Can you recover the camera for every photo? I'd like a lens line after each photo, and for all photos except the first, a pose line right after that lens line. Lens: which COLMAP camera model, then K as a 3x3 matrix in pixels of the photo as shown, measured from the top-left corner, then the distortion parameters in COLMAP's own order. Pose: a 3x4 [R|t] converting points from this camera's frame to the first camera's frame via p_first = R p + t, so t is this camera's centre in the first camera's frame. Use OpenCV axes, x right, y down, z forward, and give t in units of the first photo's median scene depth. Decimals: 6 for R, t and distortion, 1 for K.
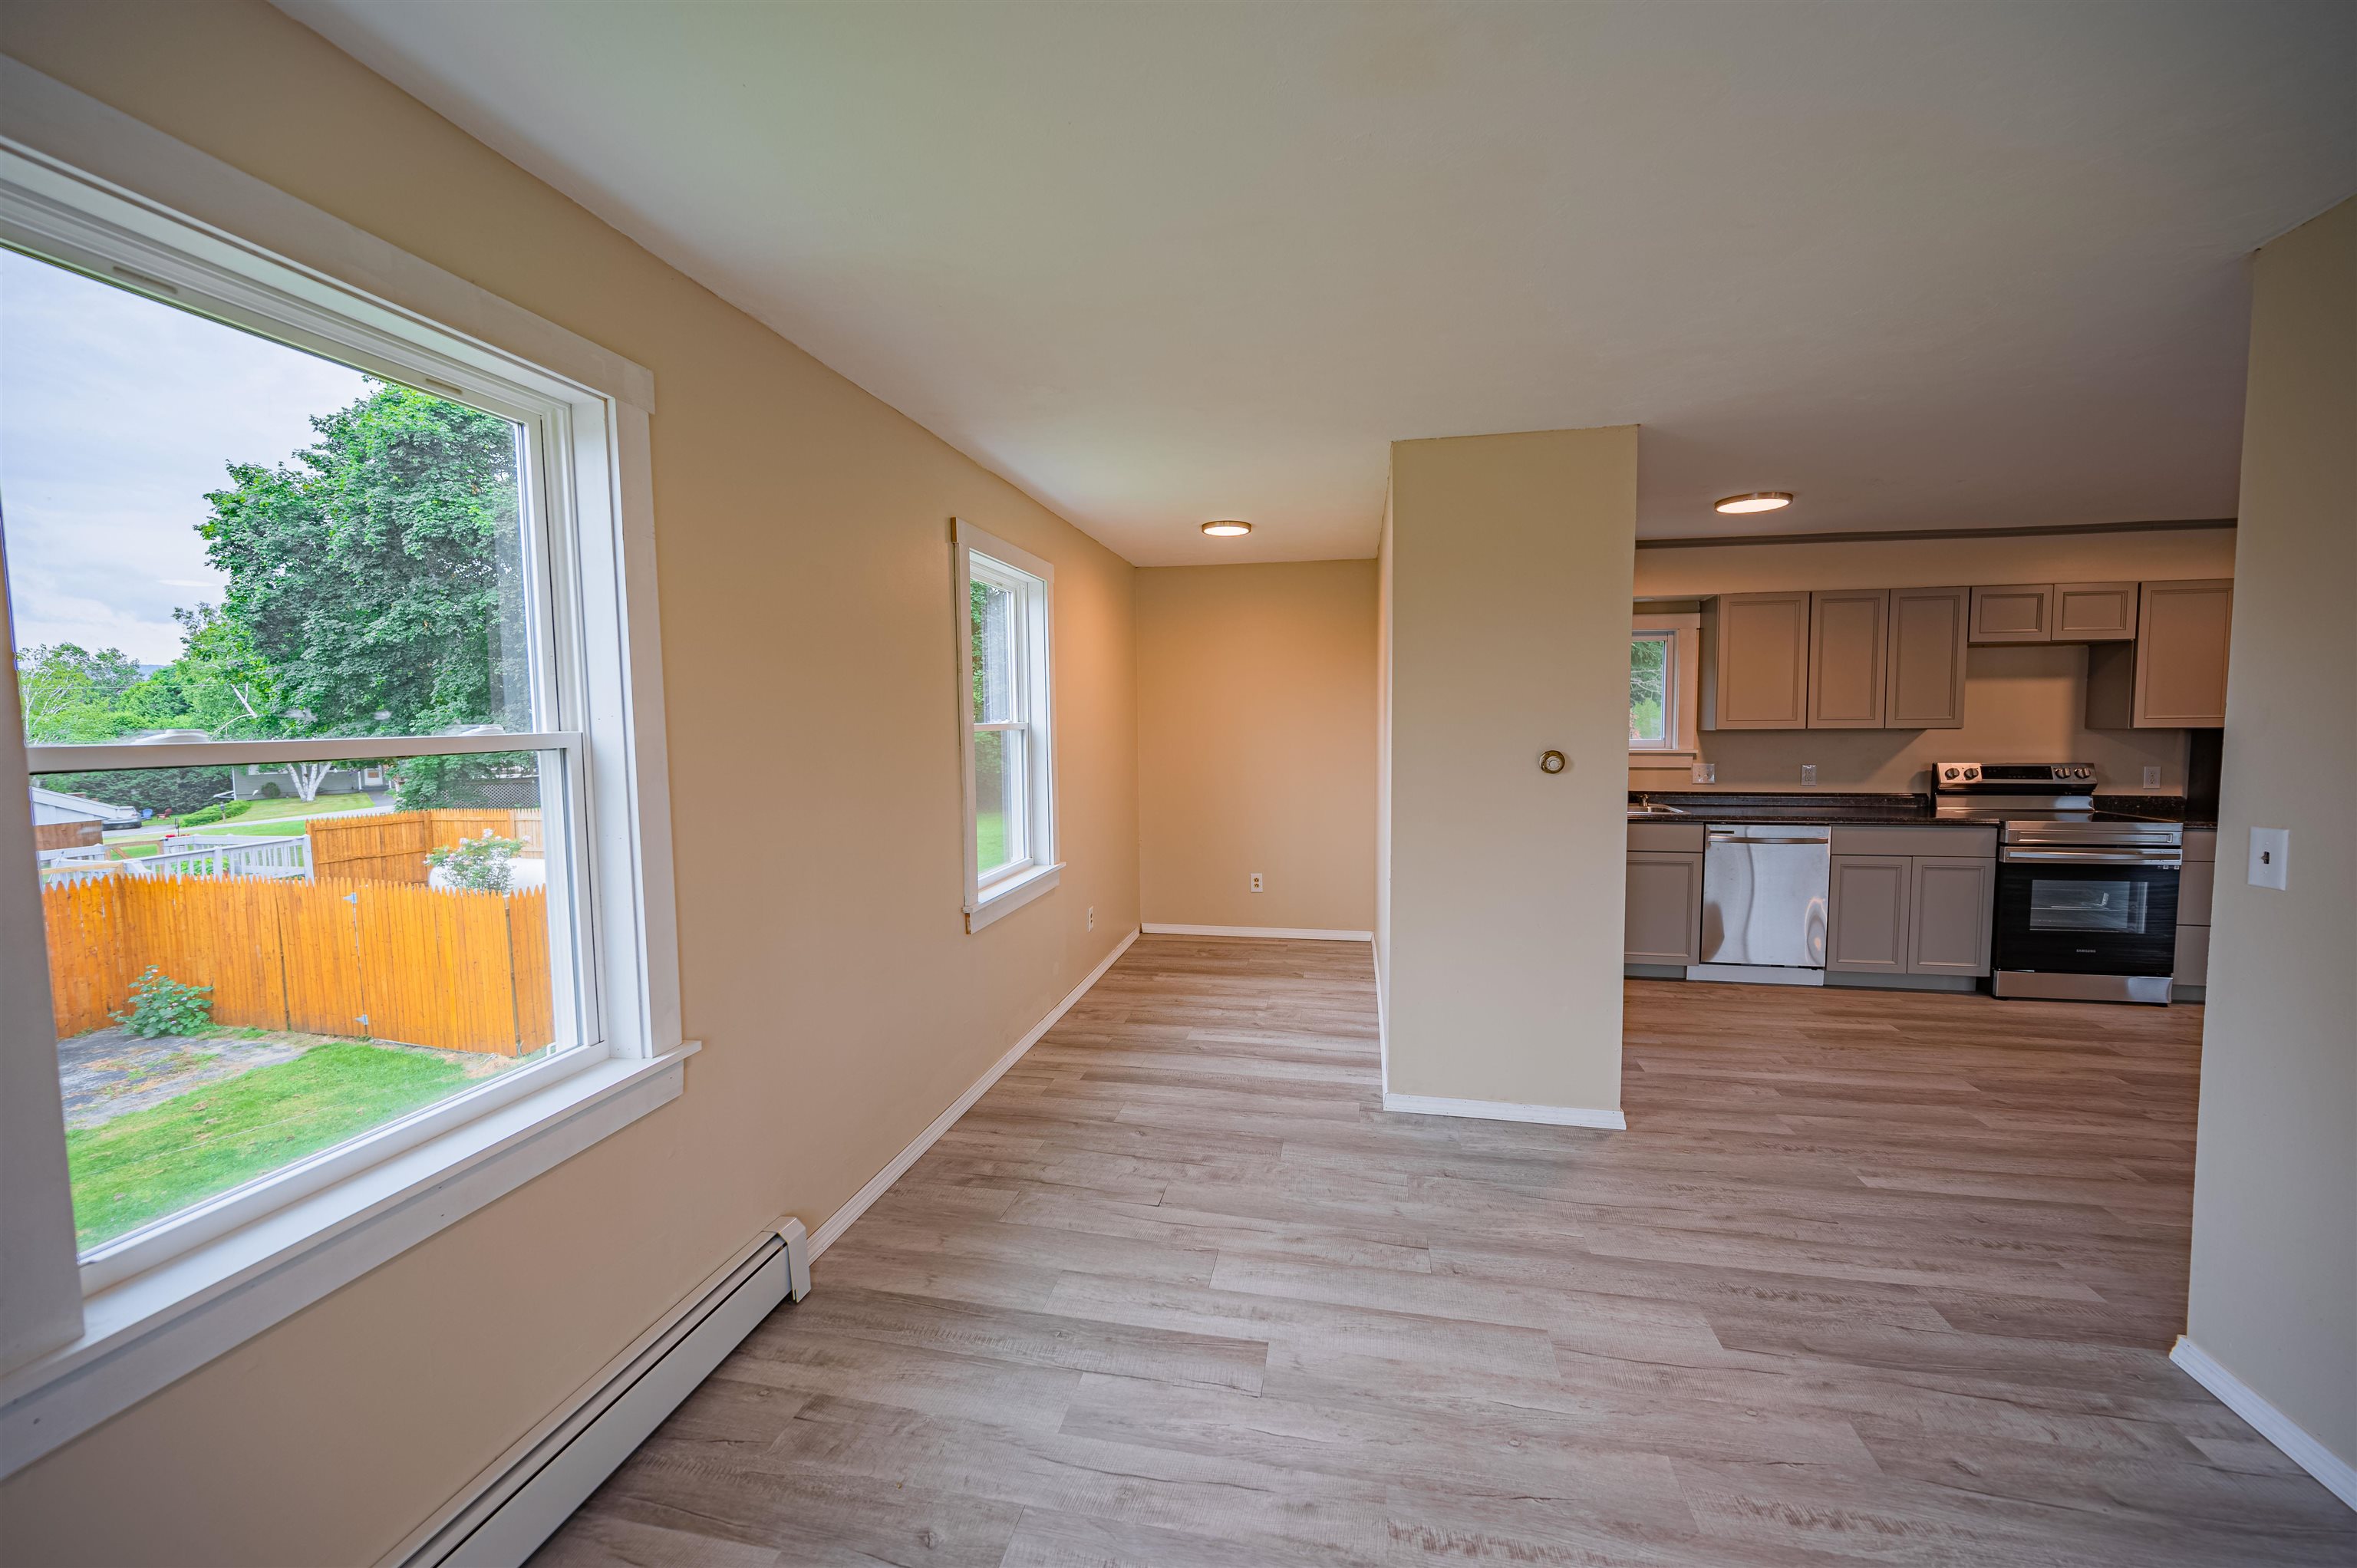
lens RADIAL K [[935.3, 0, 1172.8], [0, 935.3, 792.6], [0, 0, 1]] dist [-0.000393, 0.000205]
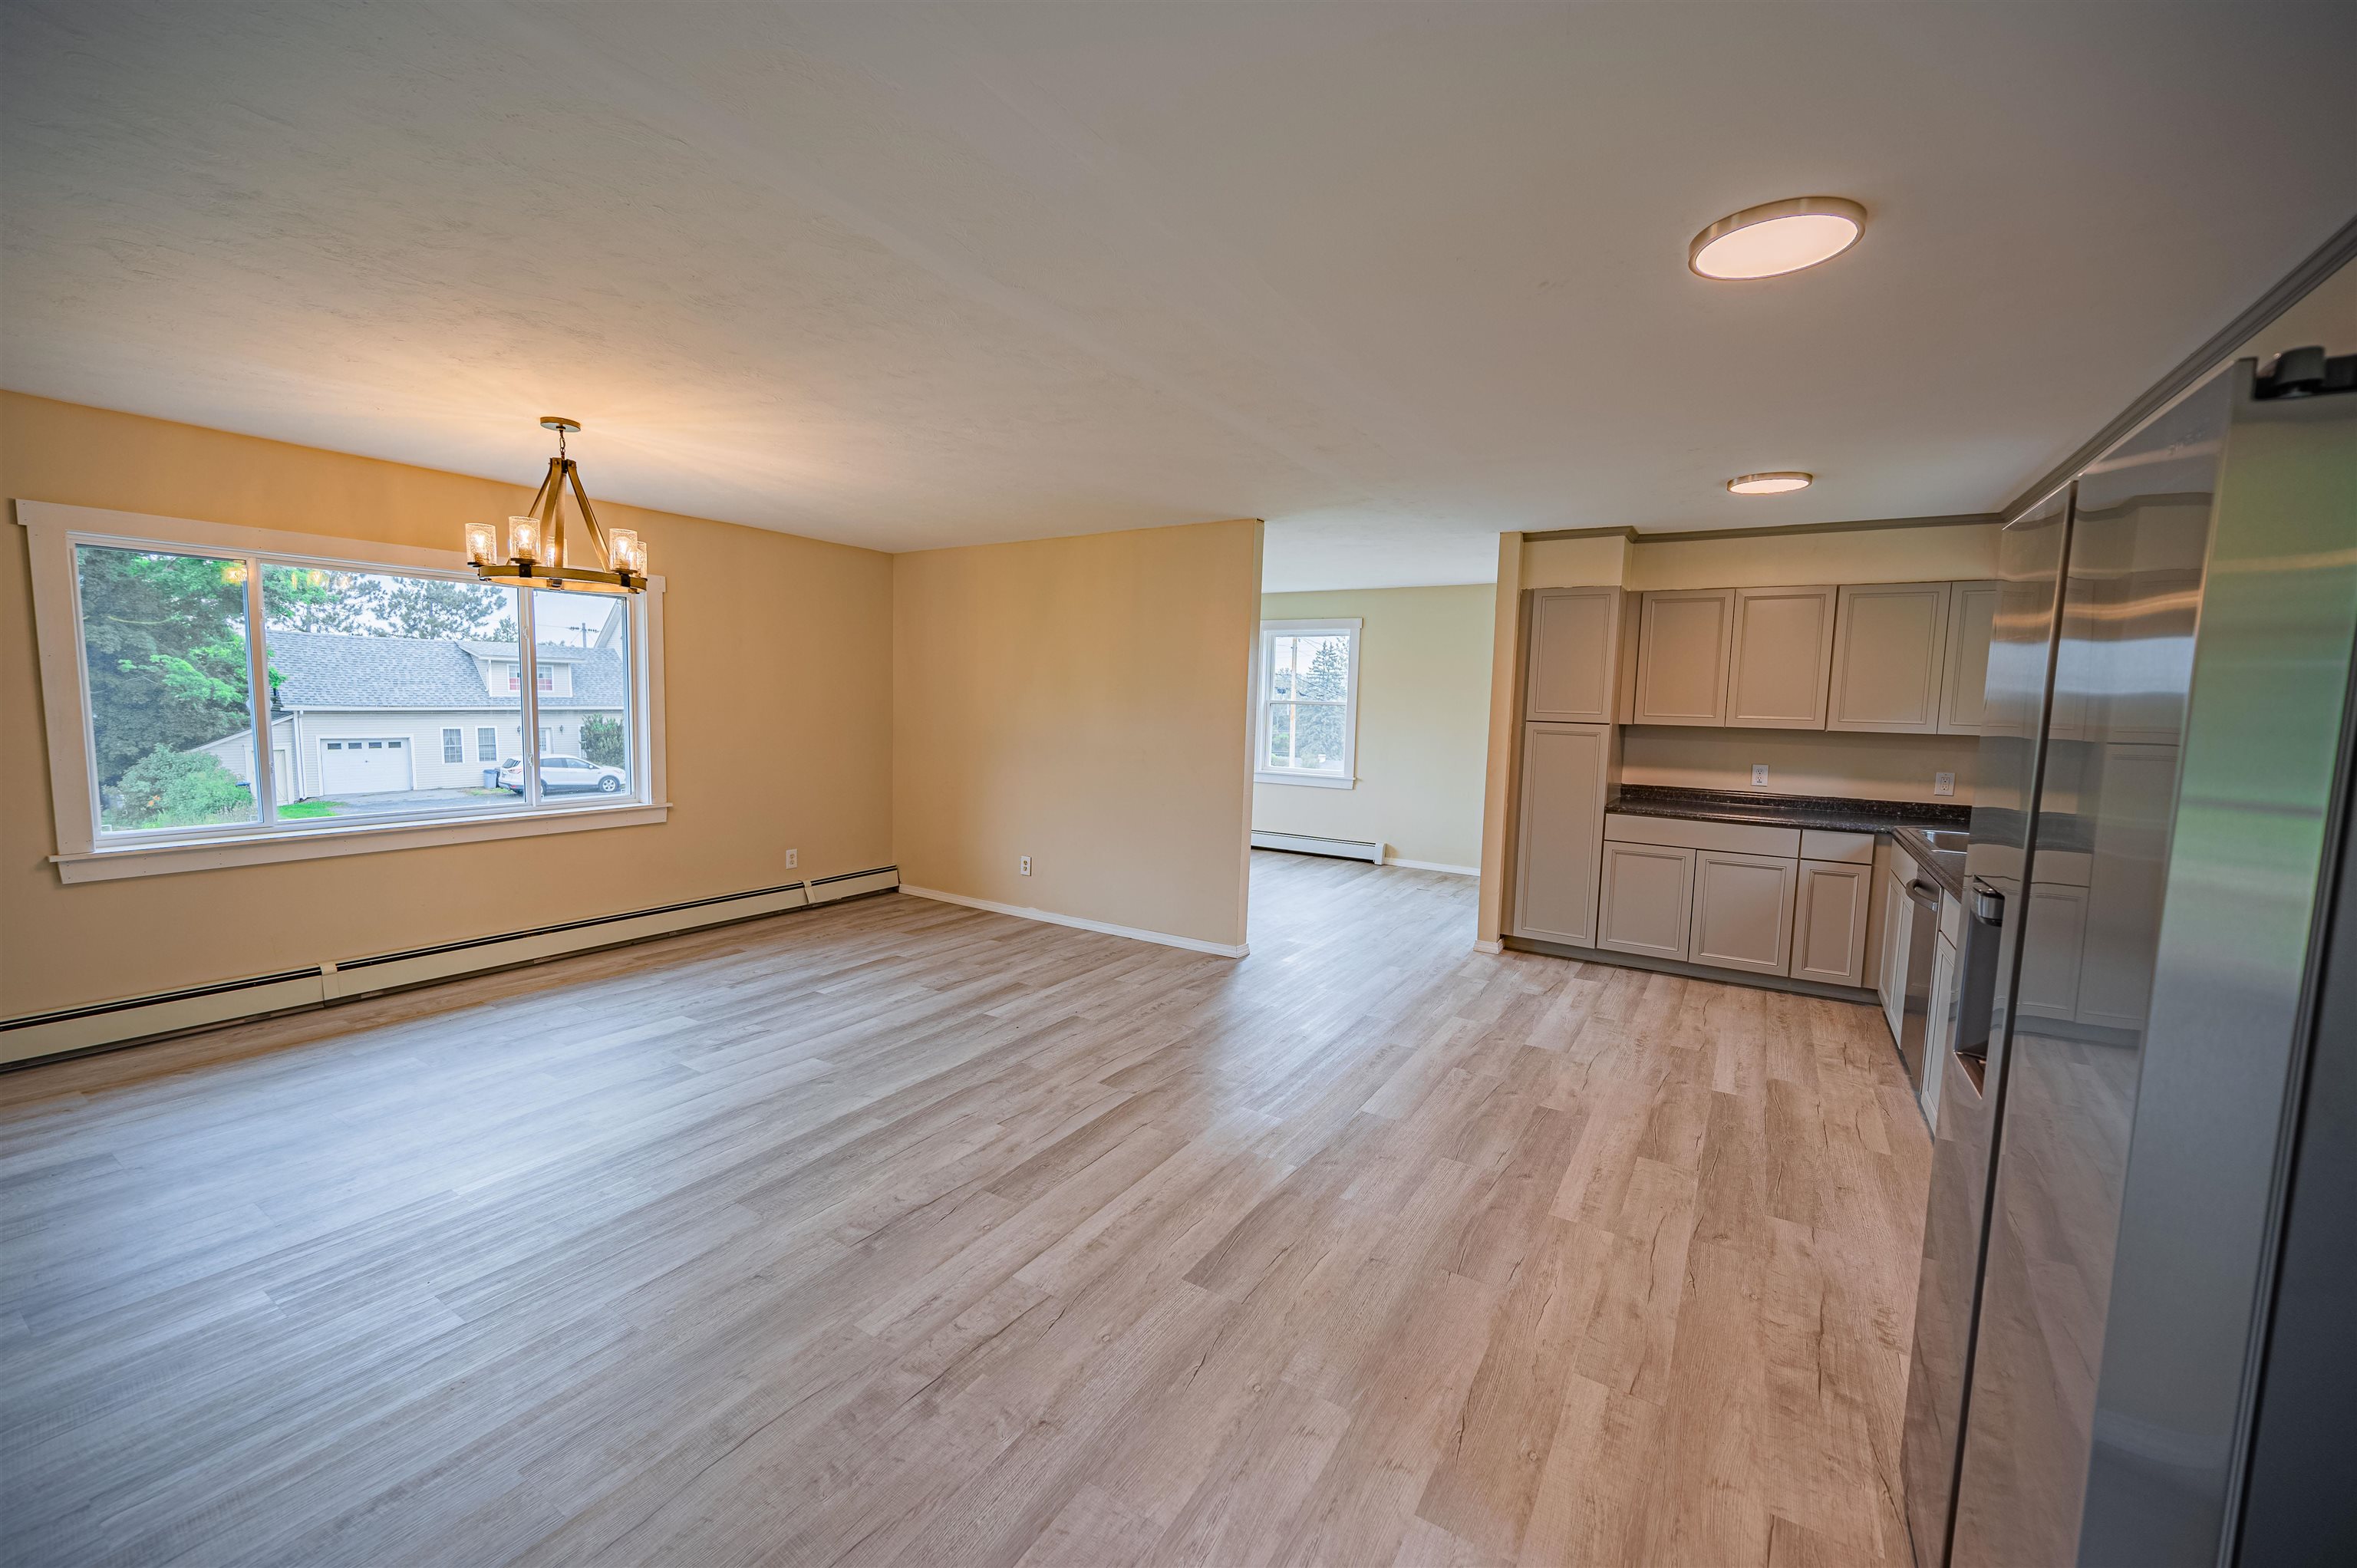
lens RADIAL K [[935.3, 0, 1172.8], [0, 935.3, 792.6], [0, 0, 1]] dist [-0.000393, 0.000205]
pose [[-0.363002, 0.094862, -0.926947, 1.662394], [-0.100040, 0.985086, 0.139989, -0.074822], [0.926403, 0.143548, -0.348098, 0.786247]]
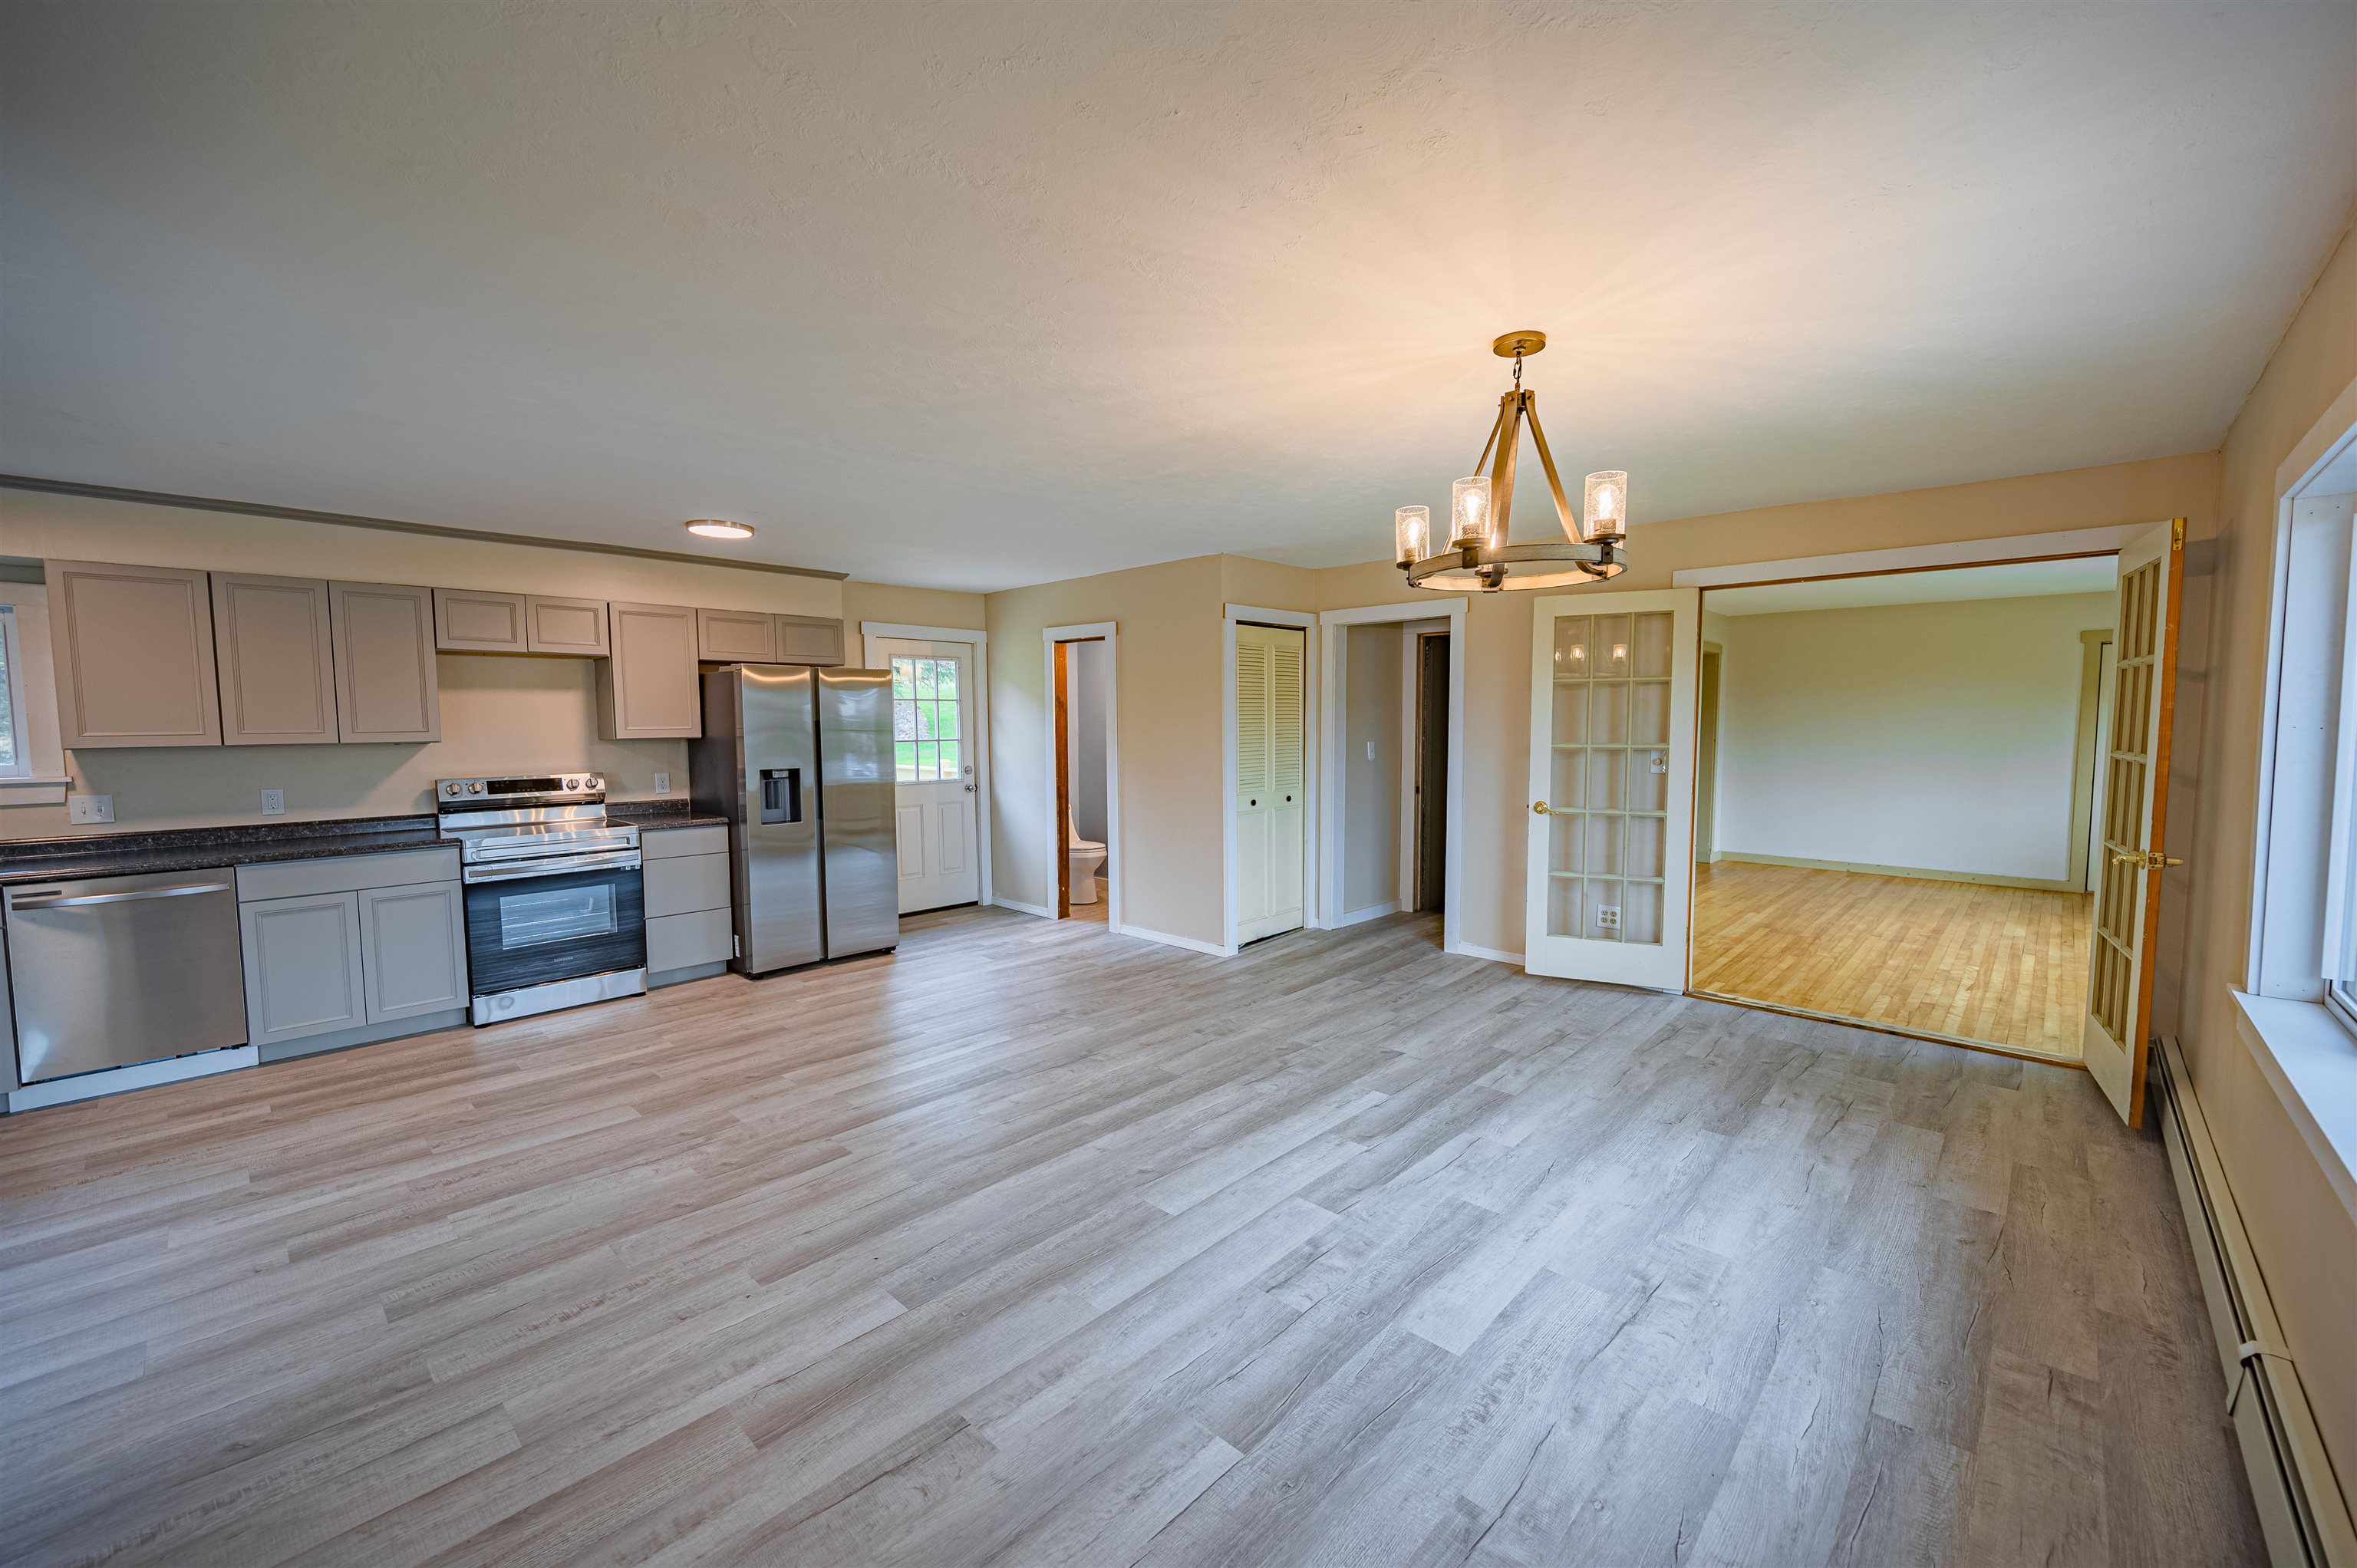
lens RADIAL K [[935.3, 0, 1172.8], [0, 935.3, 792.6], [0, 0, 1]] dist [-0.000393, 0.000205]
pose [[0.538564, -0.062064, 0.840295, 0.518694], [0.072941, 0.996974, 0.026887, 0.010577], [-0.839421, 0.046811, 0.541462, -0.119959]]
